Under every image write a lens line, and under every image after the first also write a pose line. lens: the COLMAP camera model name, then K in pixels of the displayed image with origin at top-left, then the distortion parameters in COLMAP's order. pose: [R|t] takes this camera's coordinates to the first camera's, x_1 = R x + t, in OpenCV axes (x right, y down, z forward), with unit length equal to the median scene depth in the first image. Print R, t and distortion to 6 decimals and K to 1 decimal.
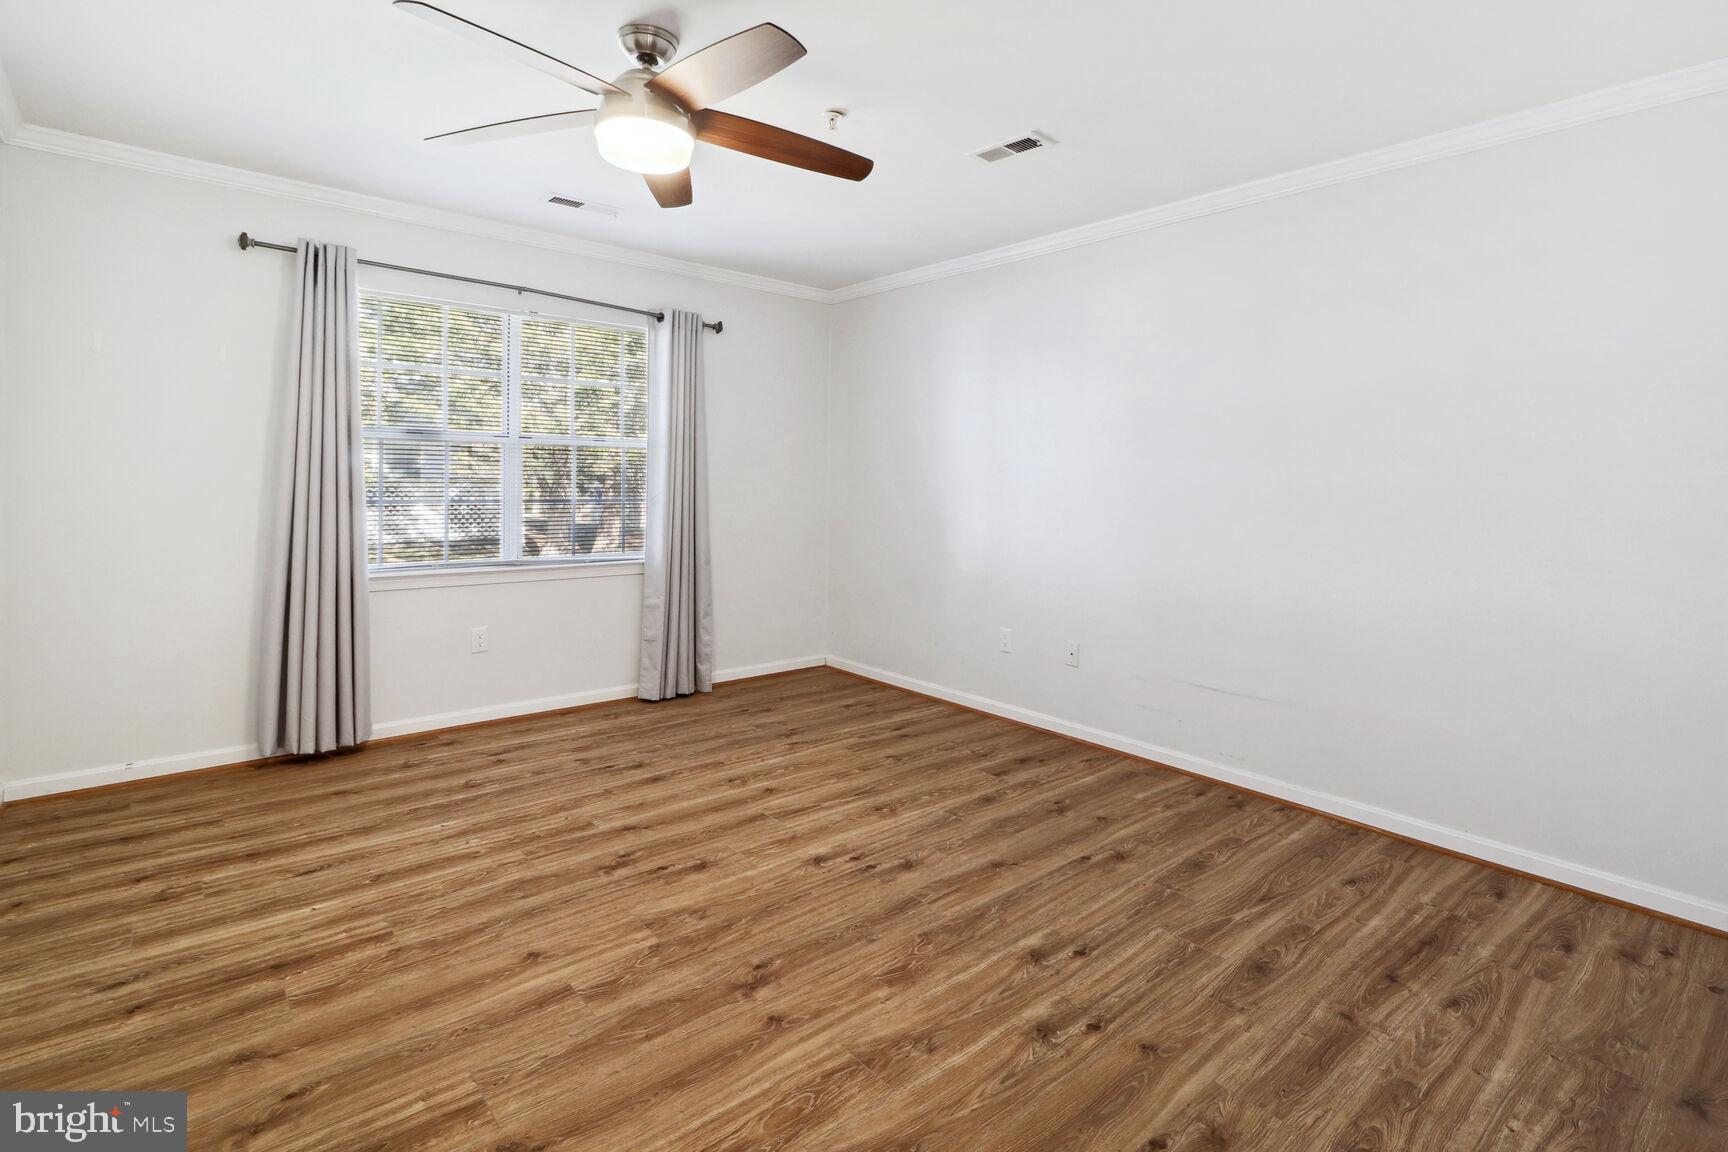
lens RADIAL K [[825.1, 0, 860.8], [0, 825.1, 576.4], [0, 0, 1]] dist [0.001160, 0.003354]
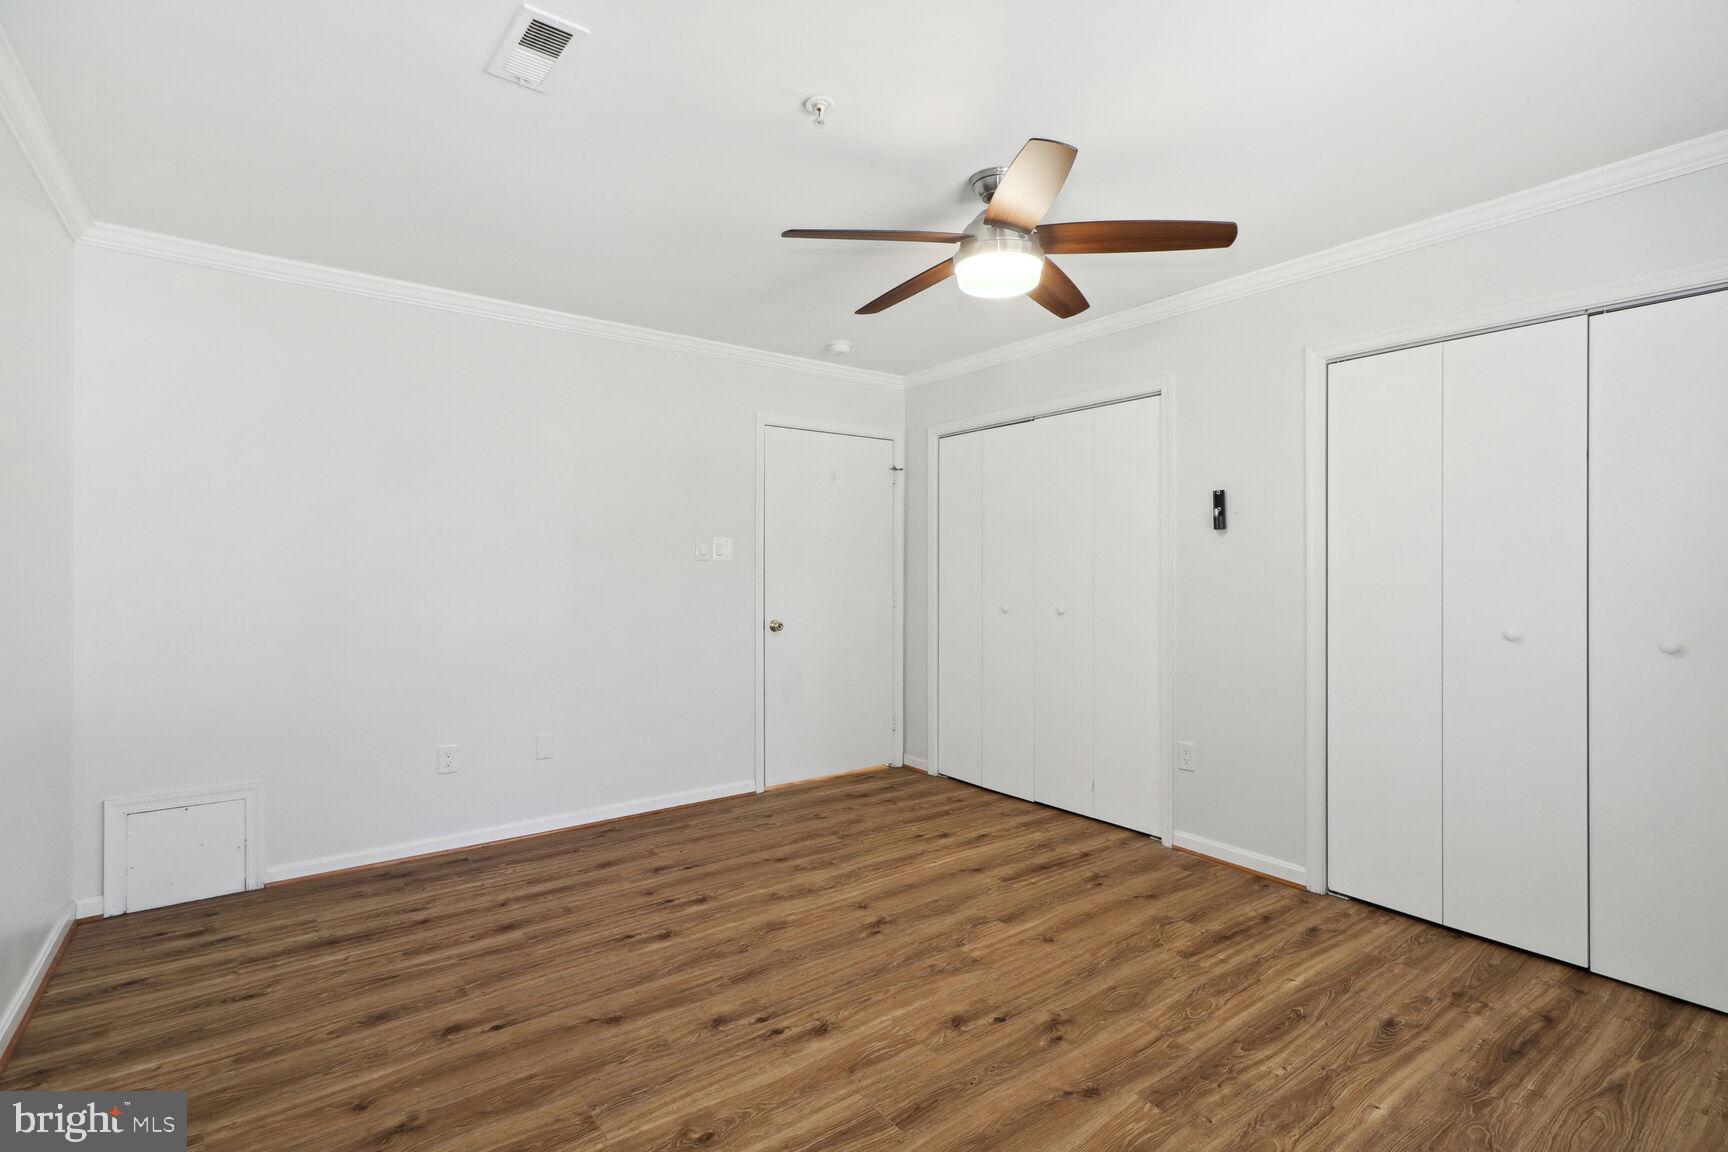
lens RADIAL K [[825.1, 0, 854.8], [0, 825.1, 561.5], [0, 0, 1]] dist [0.001160, 0.003354]
pose [[-0.996810, -0.021003, 0.076995, -0.172631], [-0.012555, 0.994004, 0.108617, -0.270905], [-0.078815, 0.107304, -0.991097, 2.198720]]
